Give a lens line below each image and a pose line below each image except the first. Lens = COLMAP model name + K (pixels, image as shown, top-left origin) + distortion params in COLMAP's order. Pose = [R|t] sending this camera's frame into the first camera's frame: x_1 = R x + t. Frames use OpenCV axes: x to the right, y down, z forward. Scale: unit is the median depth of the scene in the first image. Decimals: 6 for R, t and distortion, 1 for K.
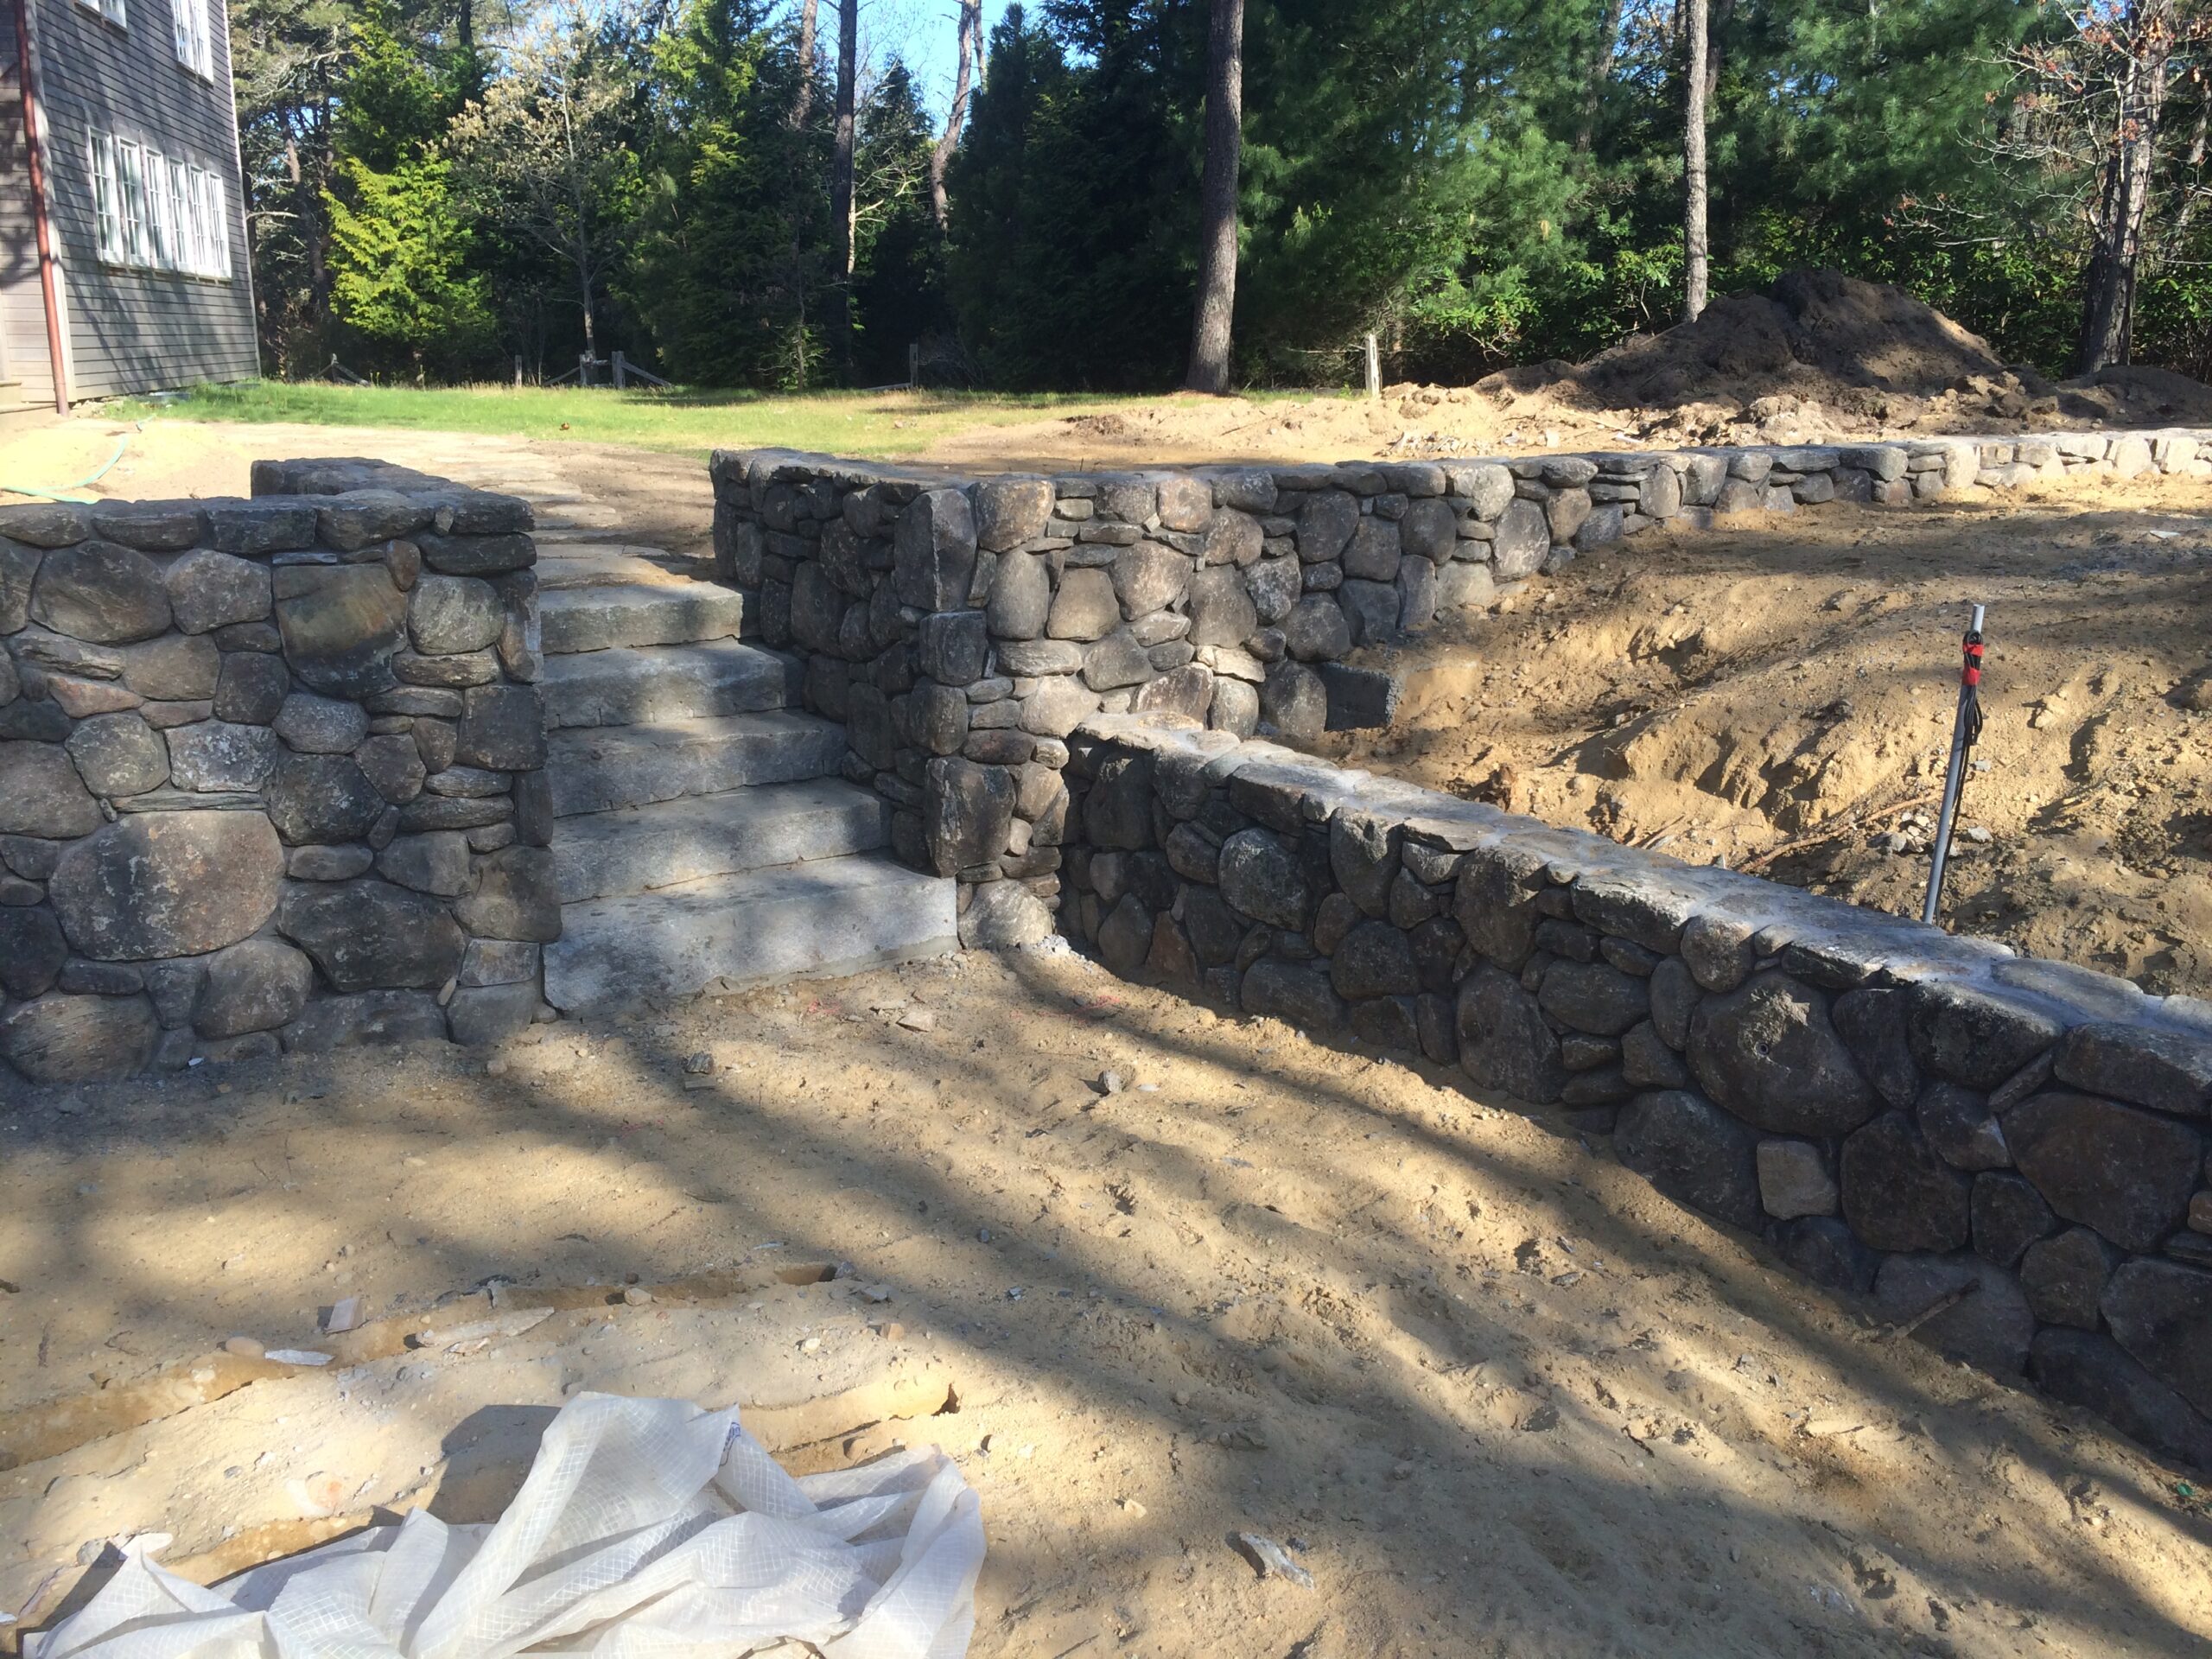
lens RADIAL K [[1877.5, 0, 1110.9], [0, 1877.5, 835.9], [0, 0, 1]] dist [0.085630, -0.106621]
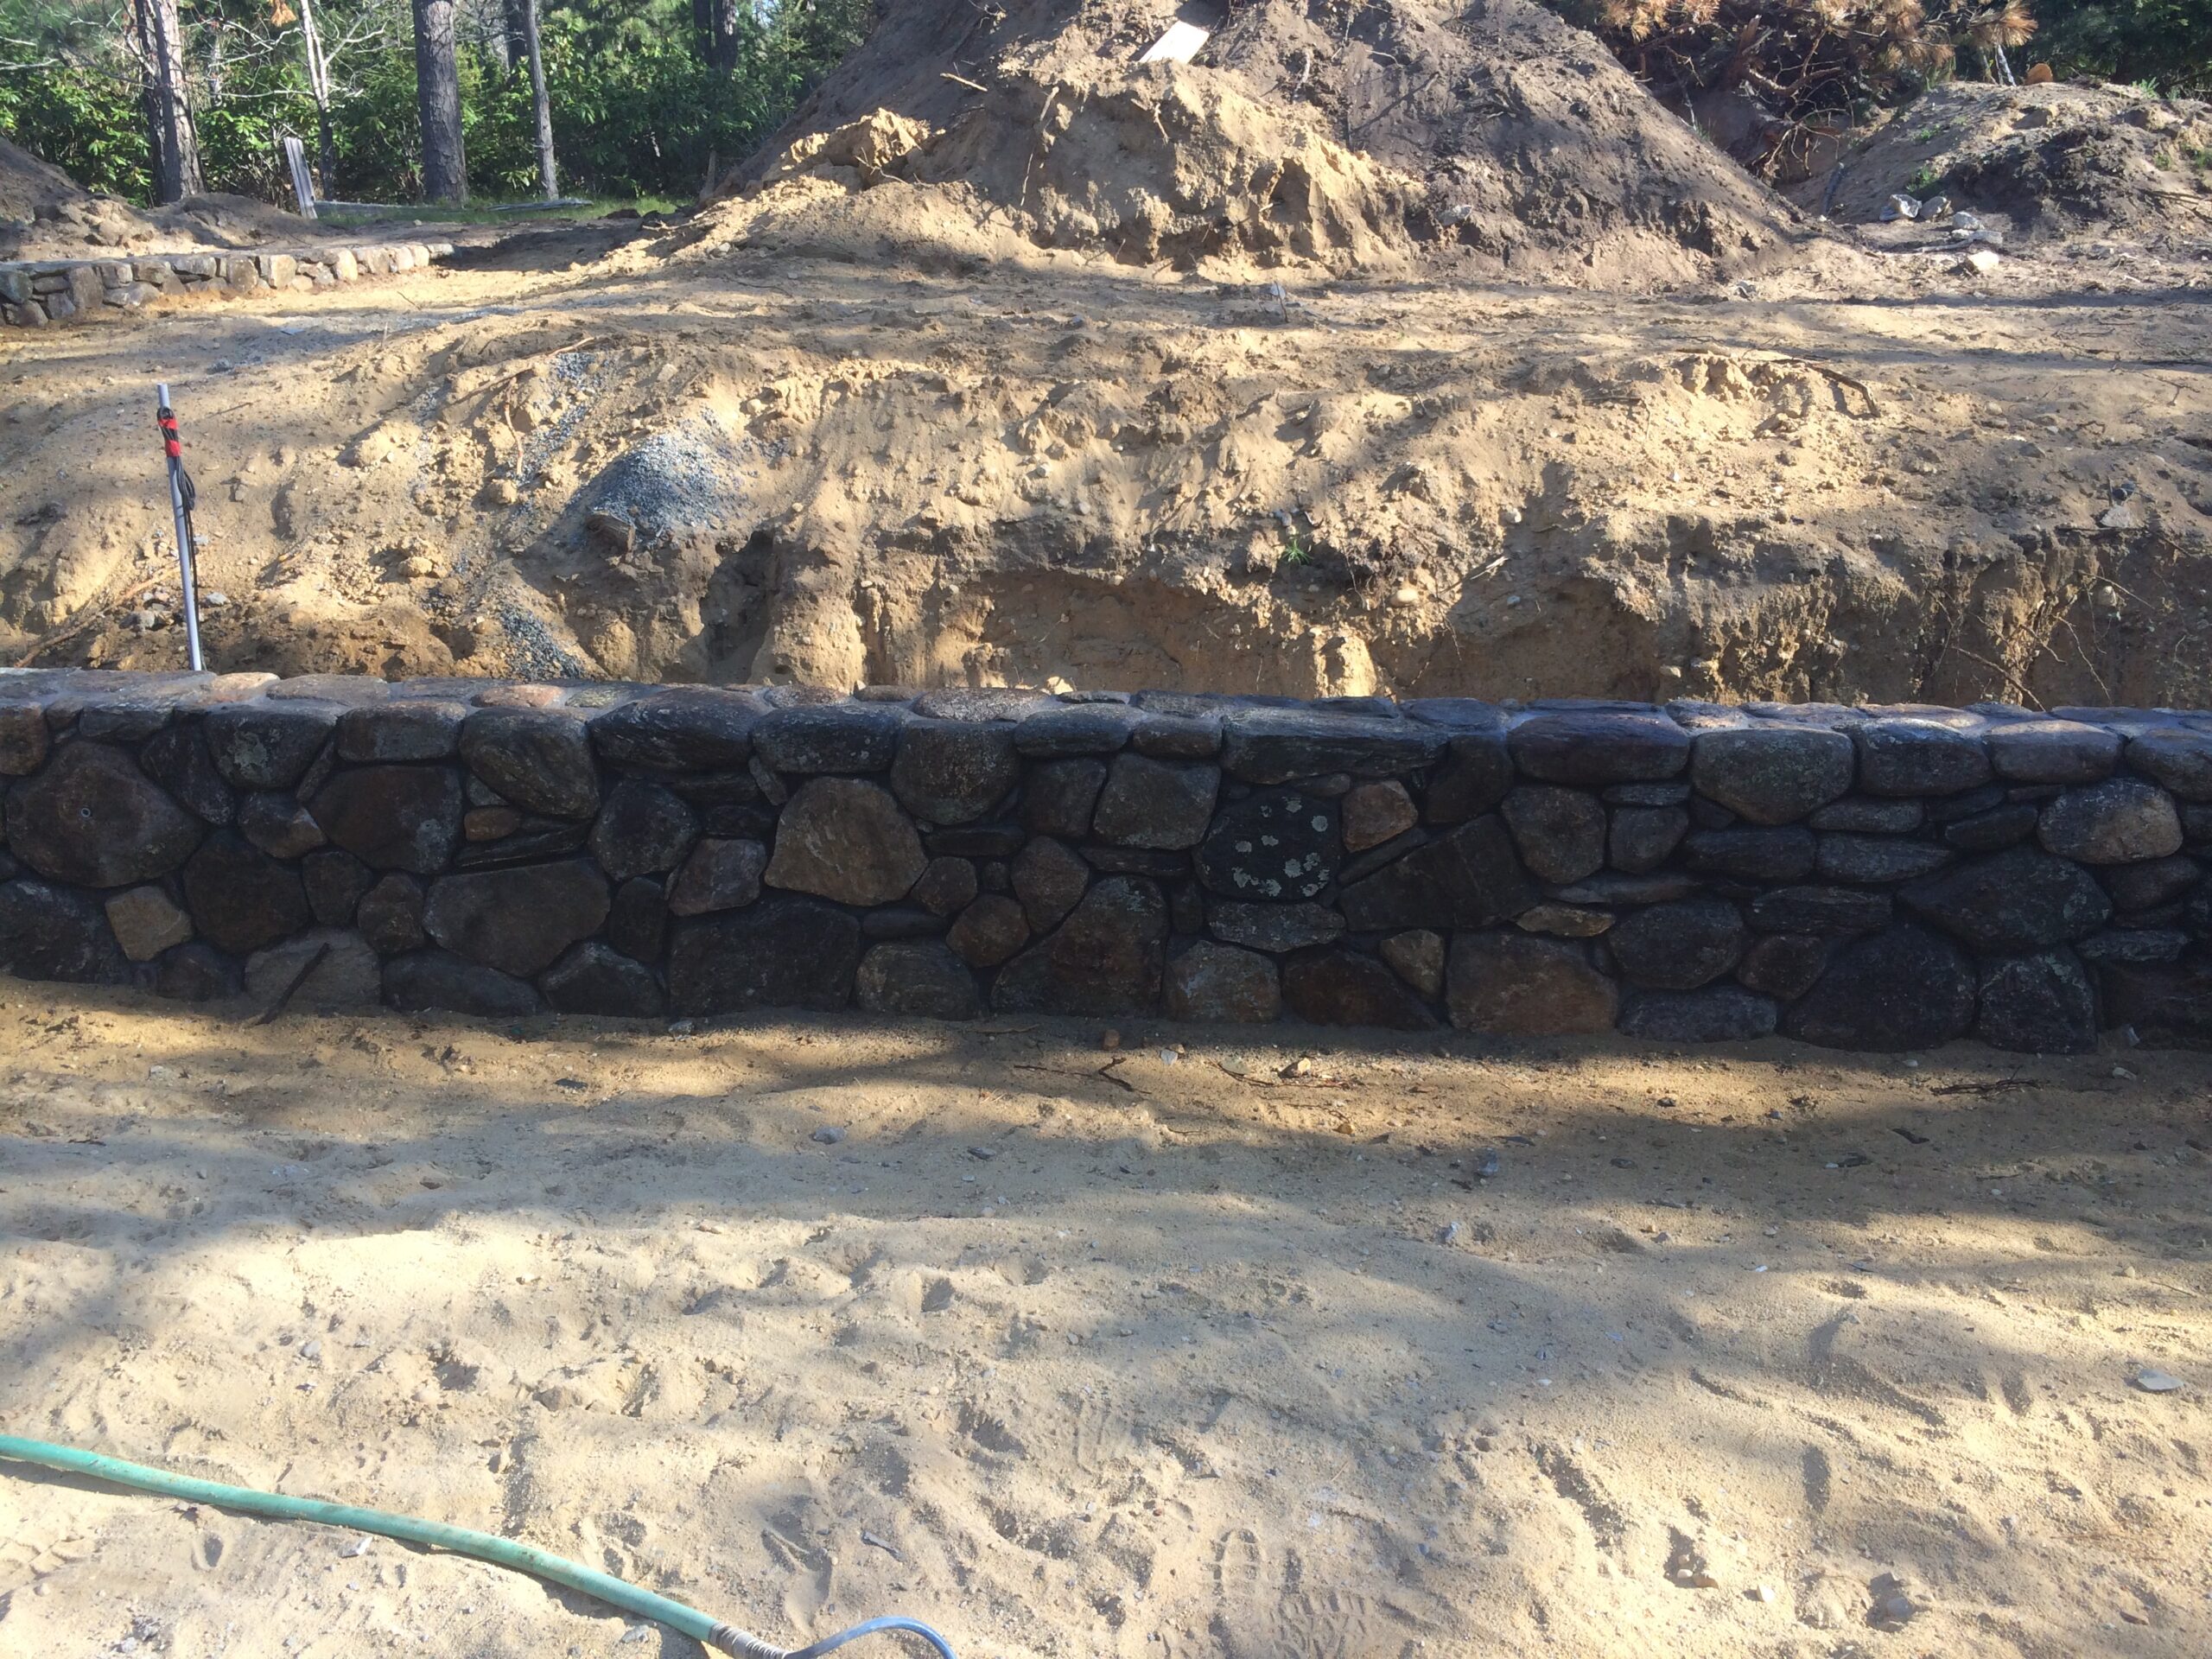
lens RADIAL K [[1877.5, 0, 1103.1], [0, 1877.5, 833.5], [0, 0, 1]] dist [0.085630, -0.106621]
pose [[0.622698, -0.262580, 0.737088, -0.081054], [0.206051, 0.963790, 0.169267, 0.049656], [-0.754845, 0.046475, 0.654255, -0.120159]]
